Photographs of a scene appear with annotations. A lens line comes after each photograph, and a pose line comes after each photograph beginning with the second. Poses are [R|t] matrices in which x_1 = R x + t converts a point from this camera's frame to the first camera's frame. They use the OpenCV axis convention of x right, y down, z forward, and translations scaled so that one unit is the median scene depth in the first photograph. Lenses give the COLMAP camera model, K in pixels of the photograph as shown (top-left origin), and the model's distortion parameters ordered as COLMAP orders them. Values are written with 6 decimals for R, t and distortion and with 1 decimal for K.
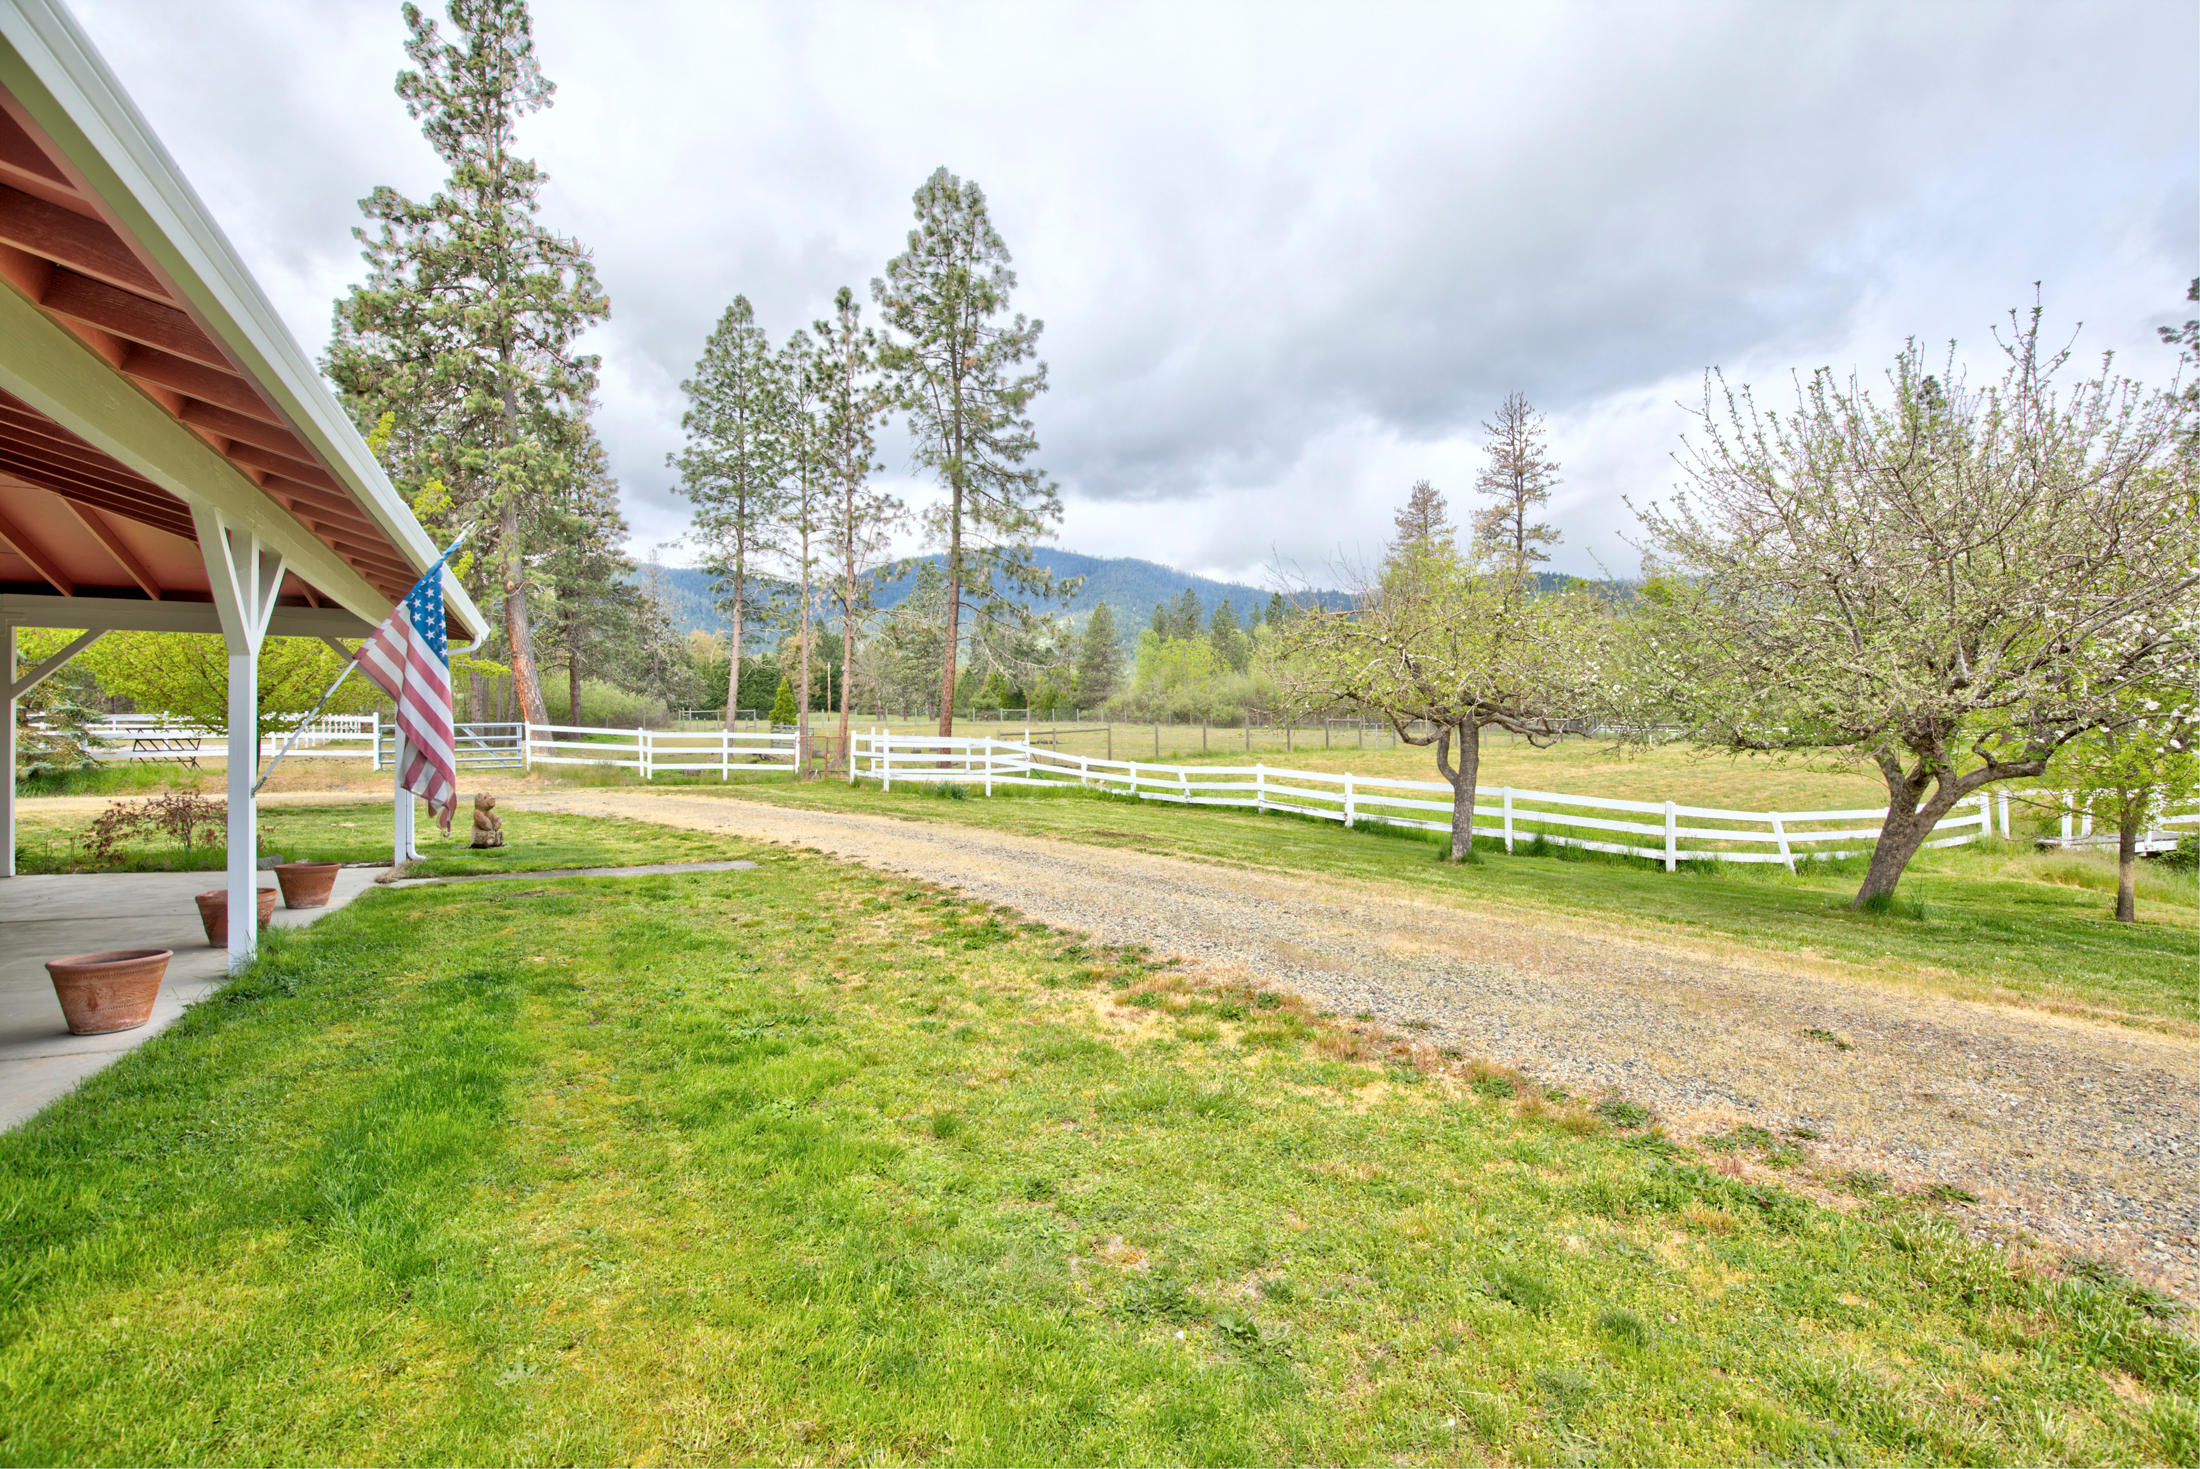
lens RADIAL K [[987.1, 0, 1099.2], [0, 987.1, 729.9], [0, 0, 1]] dist [-0.012904, -0.000247]
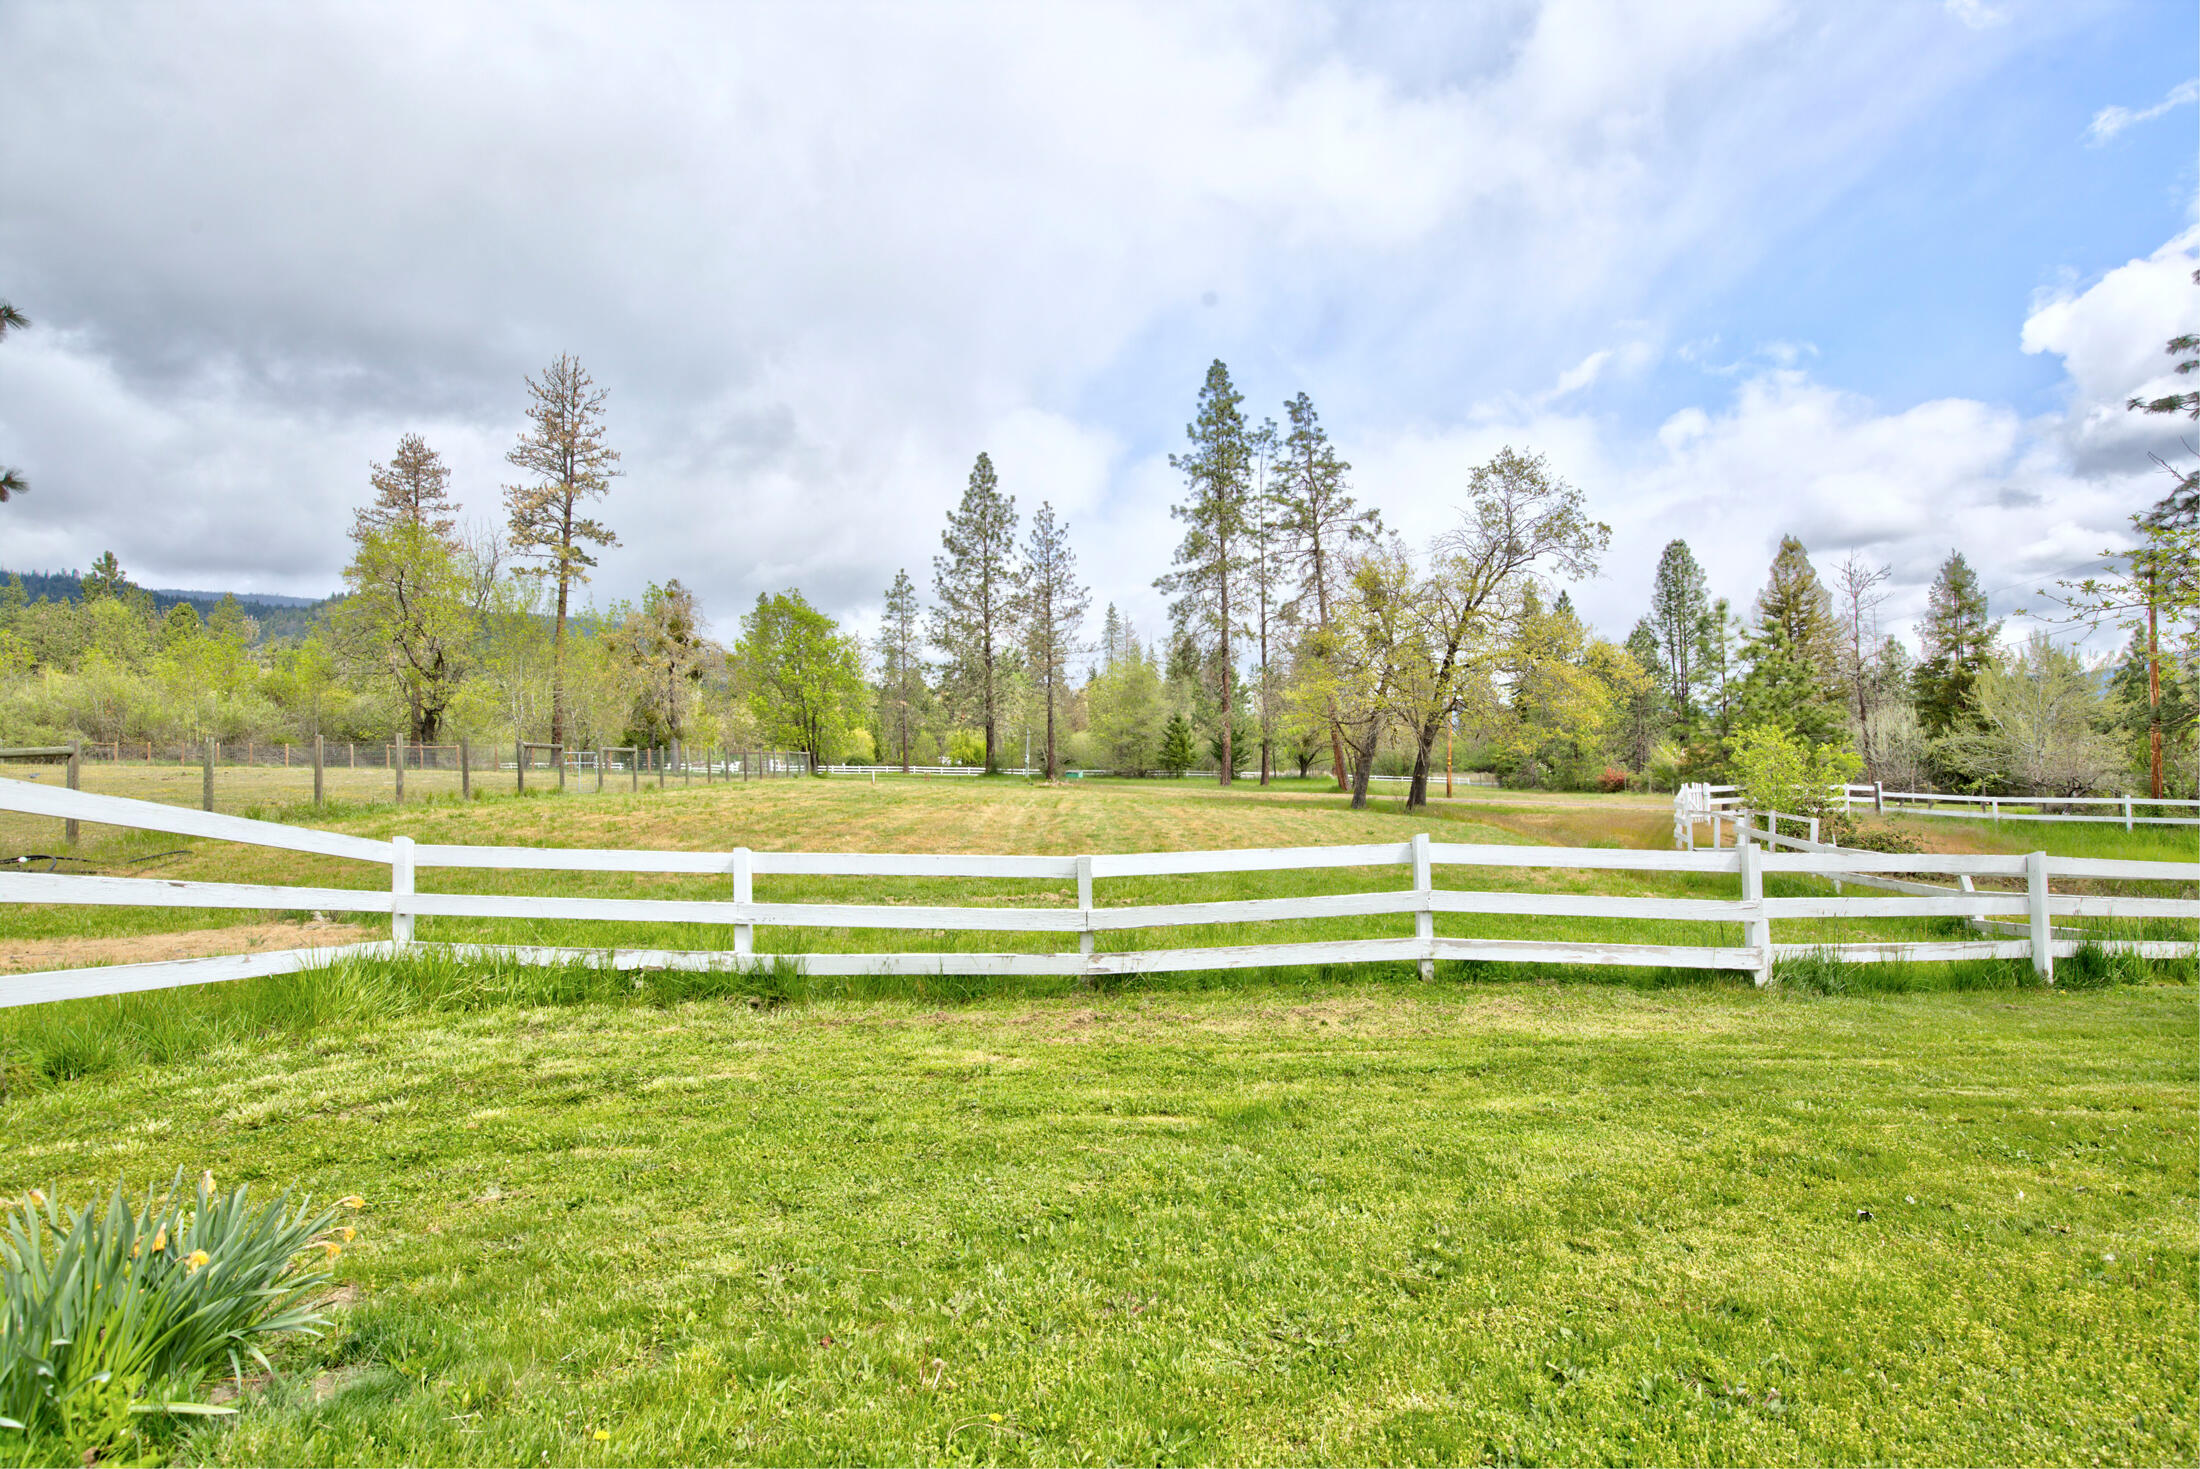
lens RADIAL K [[987.1, 0, 1101.5], [0, 987.1, 733.7], [0, 0, 1]] dist [-0.012904, -0.000247]
pose [[0.516352, 0.022967, 0.856069, -0.042333], [0.006630, 0.999503, -0.030814, 0.002035], [-0.856351, 0.021587, 0.515943, 0.203426]]
